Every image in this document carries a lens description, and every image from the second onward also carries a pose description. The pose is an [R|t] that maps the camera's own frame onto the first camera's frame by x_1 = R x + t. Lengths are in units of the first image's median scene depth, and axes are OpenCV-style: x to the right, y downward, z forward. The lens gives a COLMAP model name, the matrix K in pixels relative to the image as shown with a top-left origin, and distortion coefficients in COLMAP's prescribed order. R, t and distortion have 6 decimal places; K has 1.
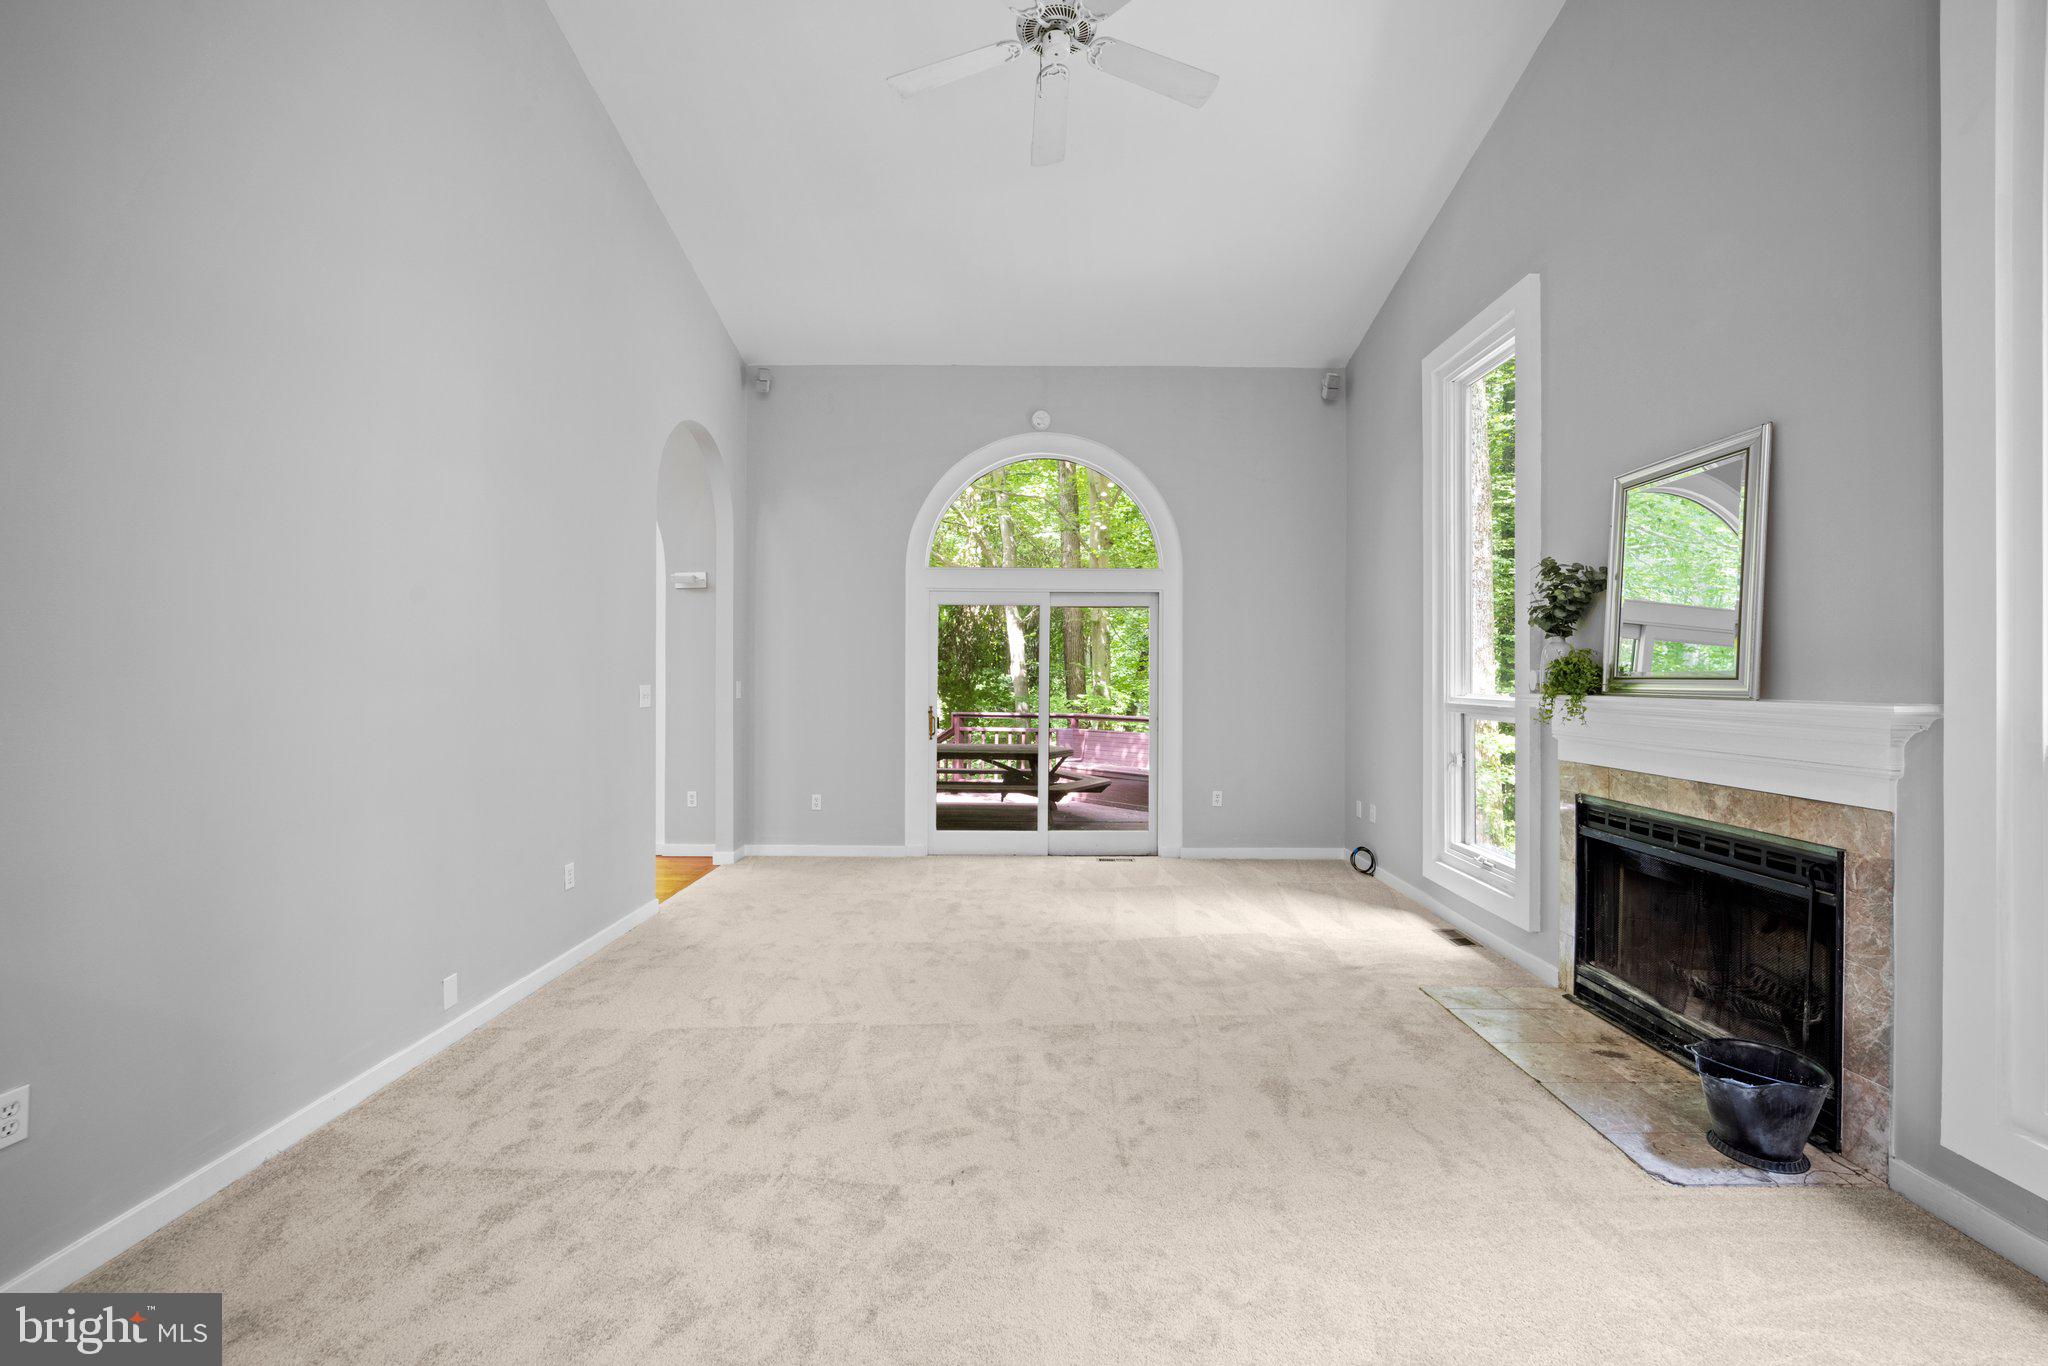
lens RADIAL K [[833.1, 0, 1026.0], [0, 833.1, 675.0], [0, 0, 1]] dist [-0.005990, -0.001130]
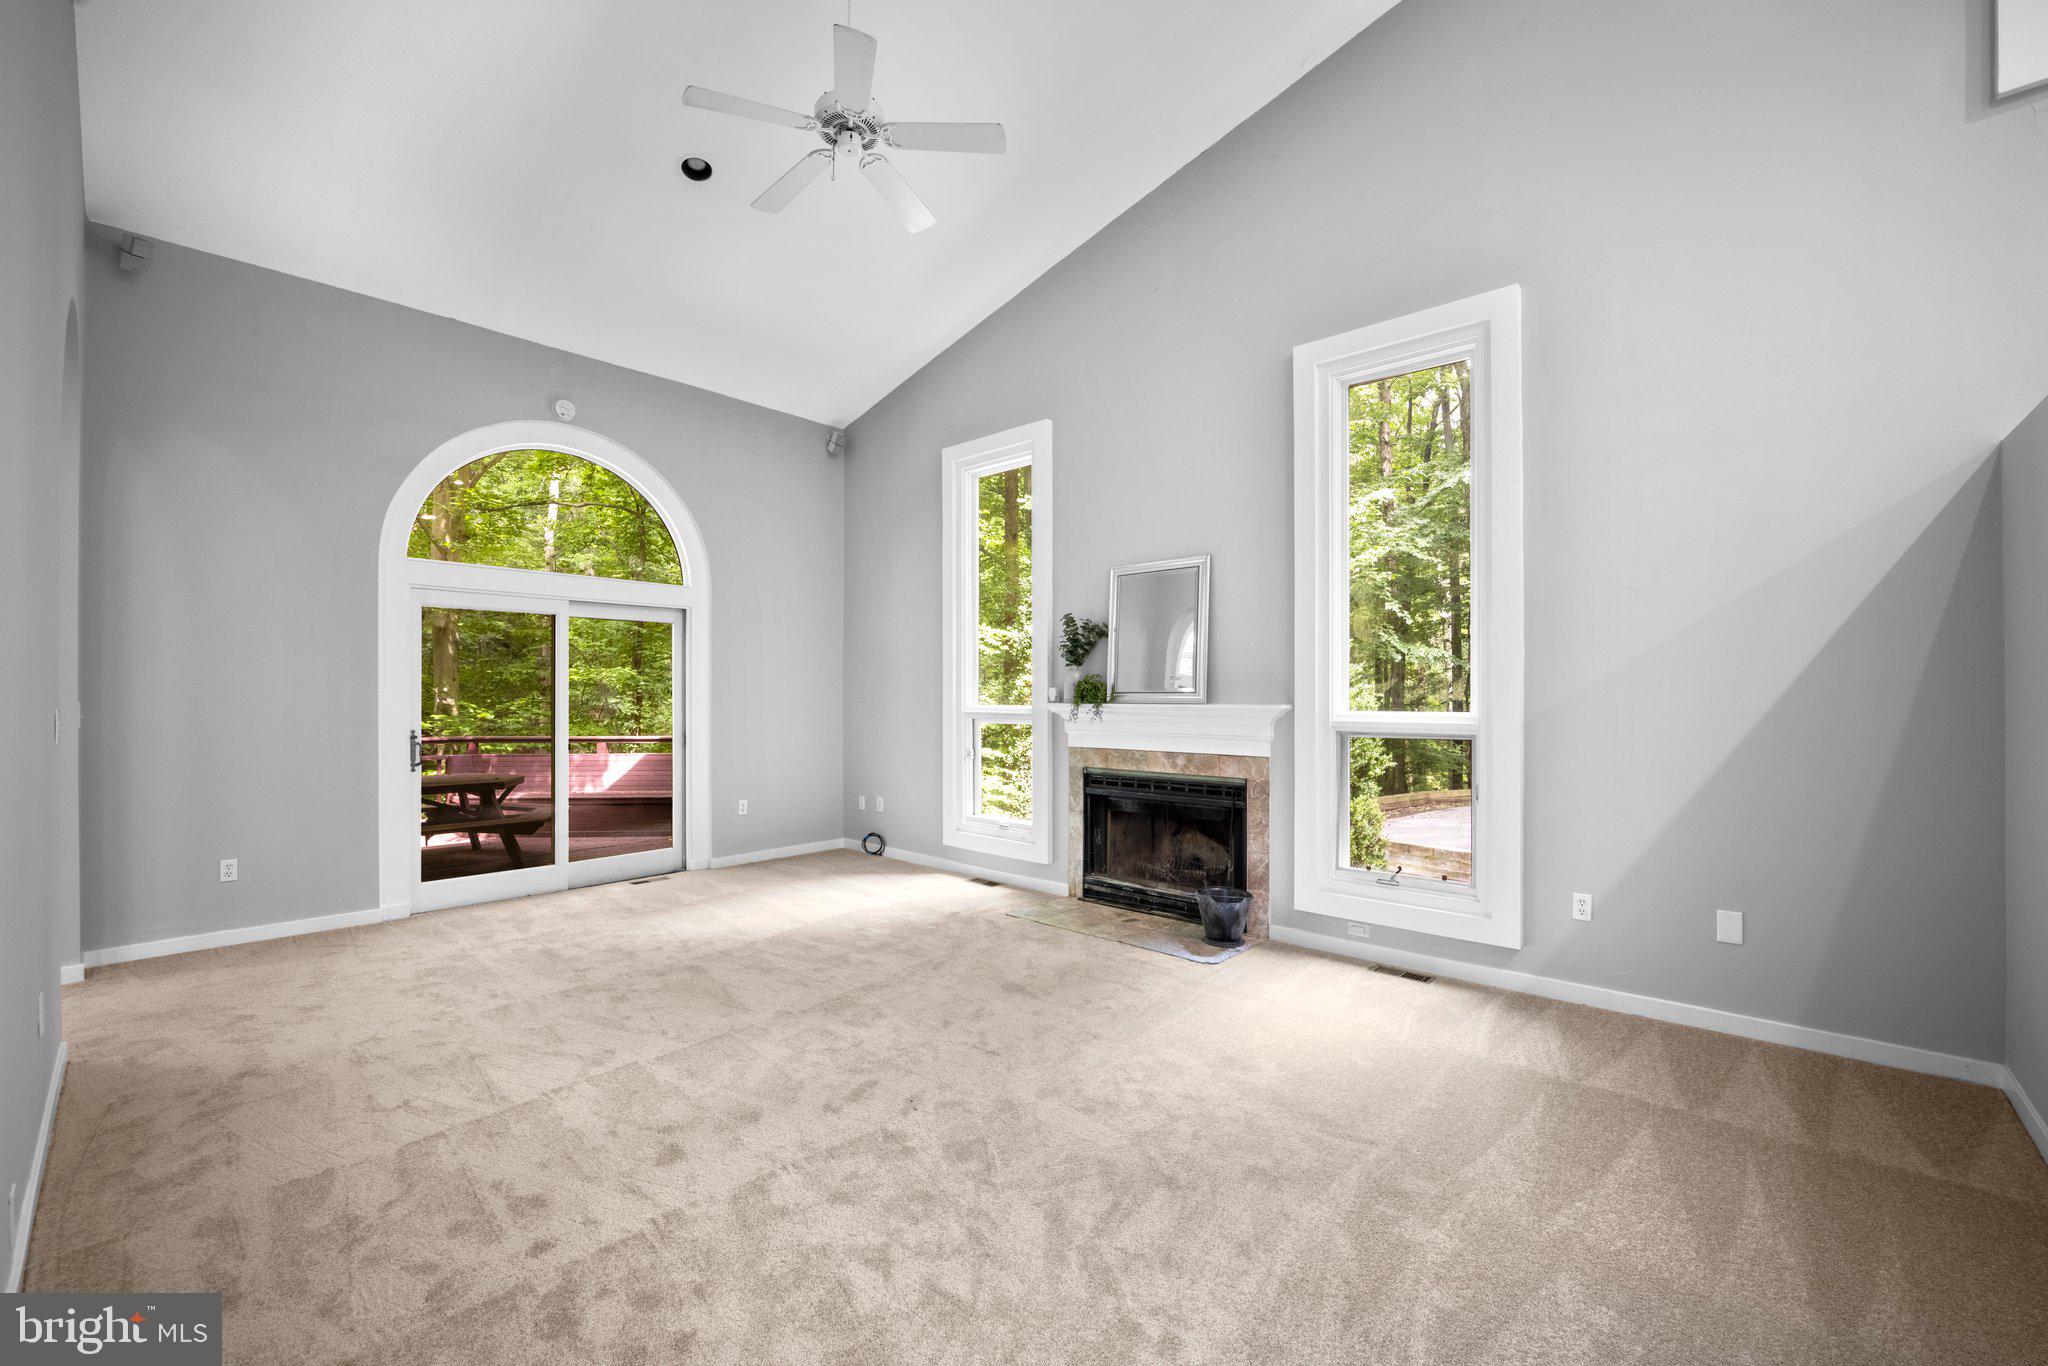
lens RADIAL K [[833.1, 0, 1025.7], [0, 833.1, 685.5], [0, 0, 1]] dist [-0.005990, -0.001130]
pose [[0.664013, 0.006045, 0.747697, -0.591925], [-0.000818, 0.999973, -0.007358, 0.001864], [-0.747721, 0.004274, 0.663999, 0.048156]]
